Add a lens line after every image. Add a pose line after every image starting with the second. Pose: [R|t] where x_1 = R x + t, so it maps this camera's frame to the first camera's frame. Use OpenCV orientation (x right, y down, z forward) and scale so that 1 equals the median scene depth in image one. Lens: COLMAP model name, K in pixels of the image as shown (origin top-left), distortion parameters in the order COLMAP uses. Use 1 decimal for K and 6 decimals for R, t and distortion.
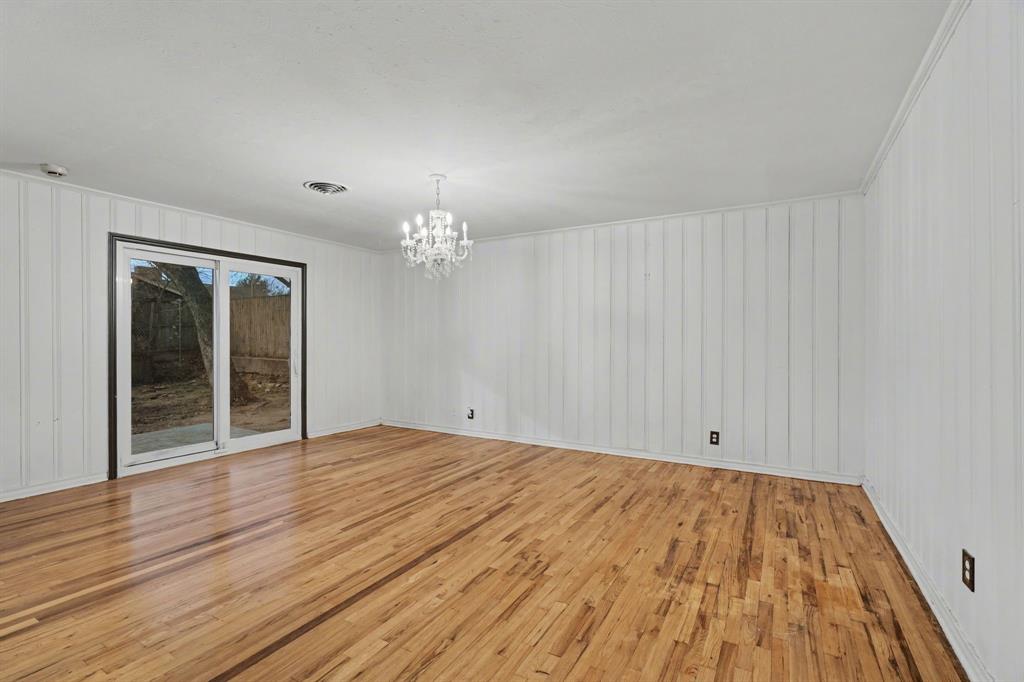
lens RADIAL K [[468.8, 0, 521.3], [0, 468.8, 339.8], [0, 0, 1]] dist [-0.005881, 0.001402]
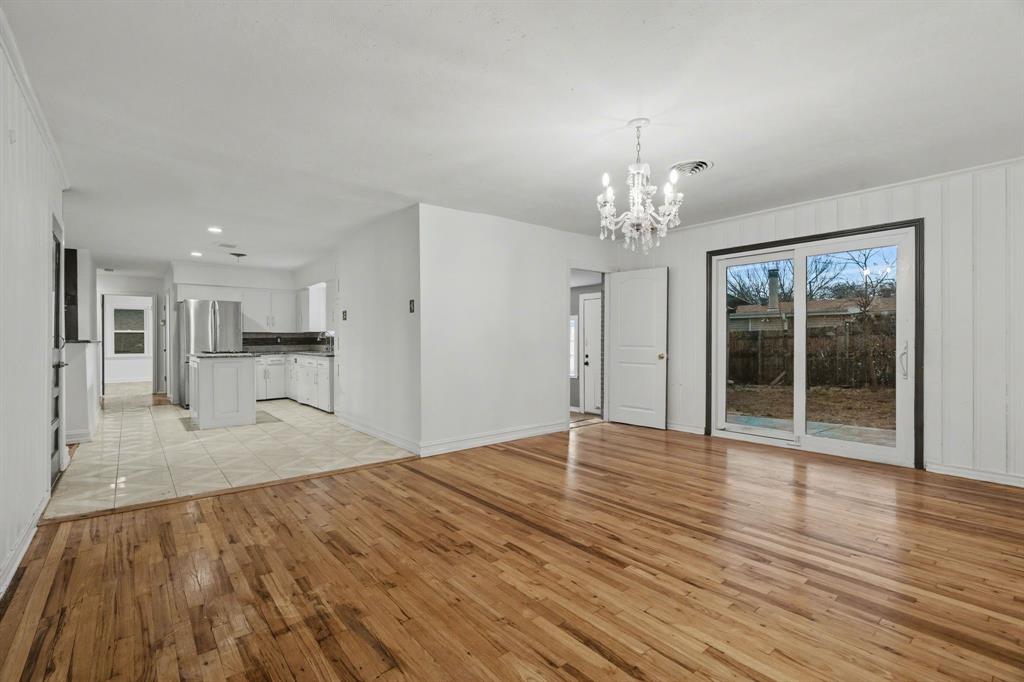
lens RADIAL K [[468.8, 0, 510.5], [0, 468.8, 340.7], [0, 0, 1]] dist [-0.005881, 0.001402]
pose [[-0.371153, 0.002072, -0.928569, 0.707448], [0.003654, 0.999993, 0.000771, 0.028771], [0.928564, -0.003107, -0.371158, 1.175854]]
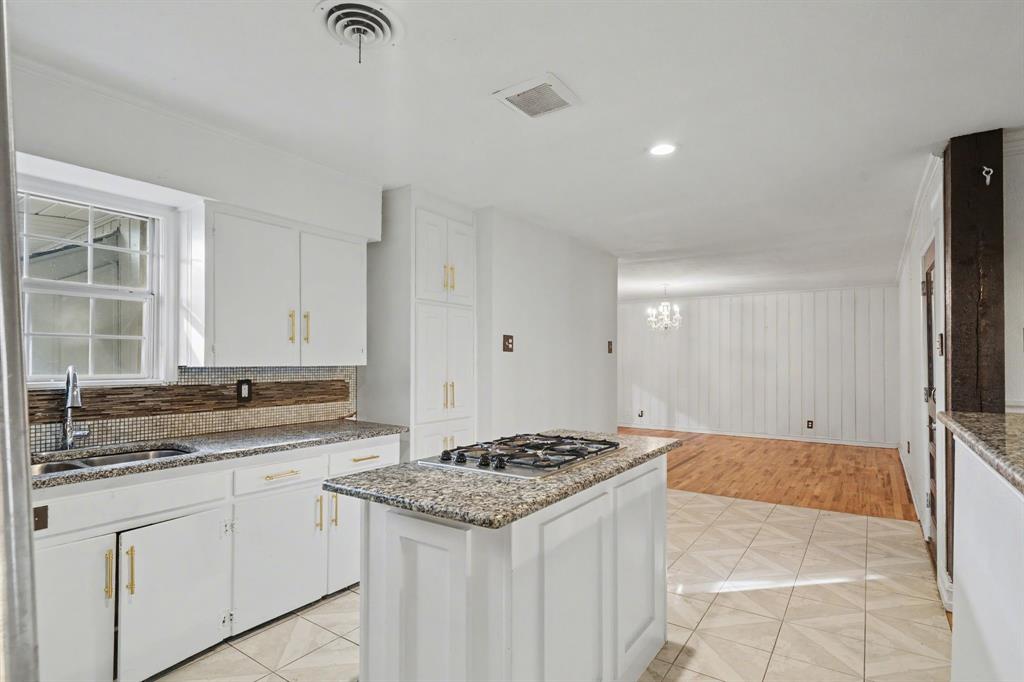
lens RADIAL K [[527.0, 0, 514.5], [0, 527.0, 353.8], [0, 0, 1]] dist [-0.002617, -0.000364]
pose [[0.996020, -0.002533, -0.089098, -0.673823], [0.001603, 0.999944, -0.010503, -0.037358], [0.089120, 0.010318, 0.995967, -1.391350]]
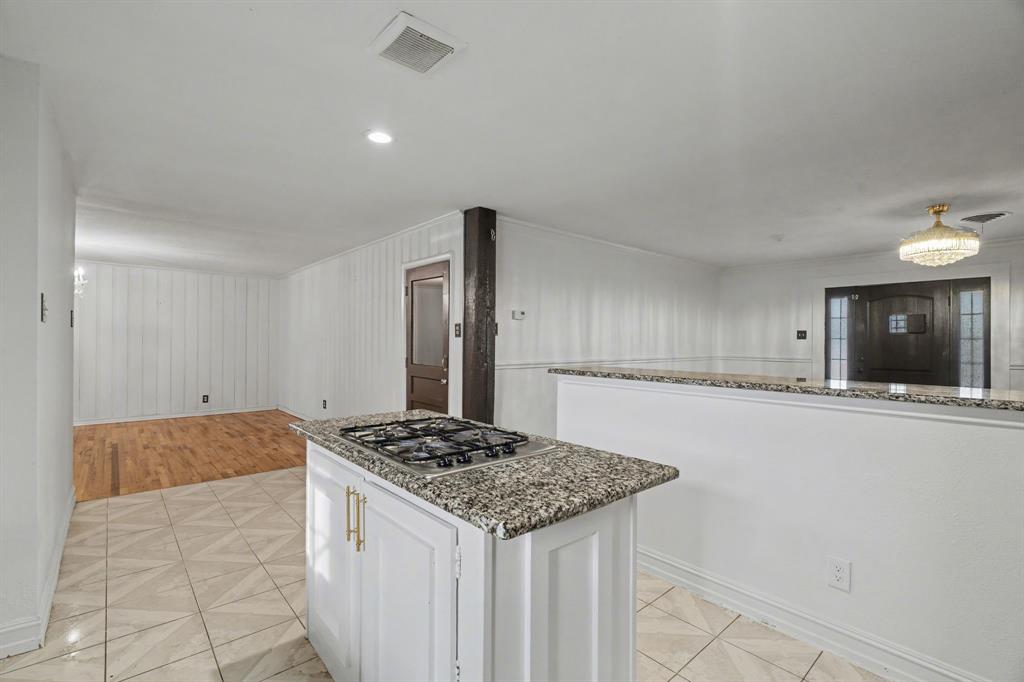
lens RADIAL K [[460.4, 0, 531.1], [0, 460.4, 338.9], [0, 0, 1]] dist [-0.002341, 0.000568]
pose [[0.321908, 0.005576, 0.946754, -1.170107], [-0.005646, 0.999976, -0.003970, -0.035137], [-0.946754, -0.004067, 0.321932, -1.004821]]
